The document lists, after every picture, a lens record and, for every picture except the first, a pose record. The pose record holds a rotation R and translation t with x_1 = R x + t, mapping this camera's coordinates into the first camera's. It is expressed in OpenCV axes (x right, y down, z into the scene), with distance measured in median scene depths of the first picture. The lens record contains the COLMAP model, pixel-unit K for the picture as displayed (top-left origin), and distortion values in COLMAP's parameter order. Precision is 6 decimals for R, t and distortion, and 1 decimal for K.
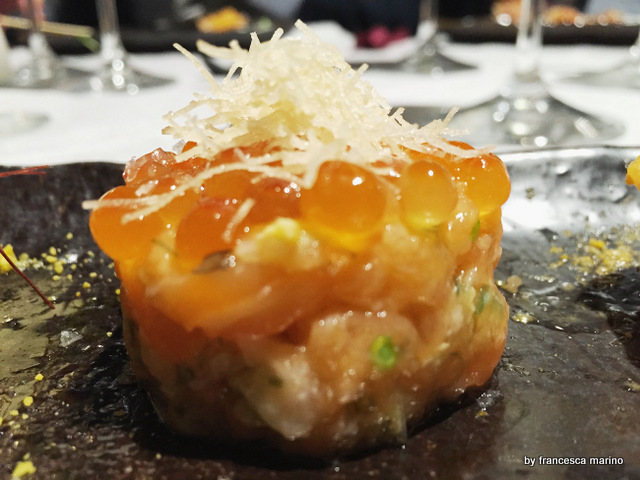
lens RADIAL K [[549.4, 0, 321.1], [0, 549.4, 244.0], [0, 0, 1]] dist [0.003731, 0.008614]
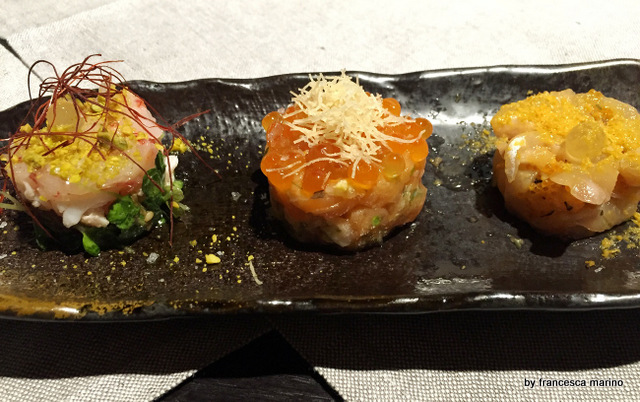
lens RADIAL K [[524.3, 0, 319.4], [0, 524.3, 205.1], [0, 0, 1]] dist [-0.011512, -0.015799]
pose [[0.999754, -0.014830, 0.016466, -0.218084], [0.006762, 0.911776, 0.410632, -0.972390], [-0.021103, -0.410420, 0.911652, -1.418070]]
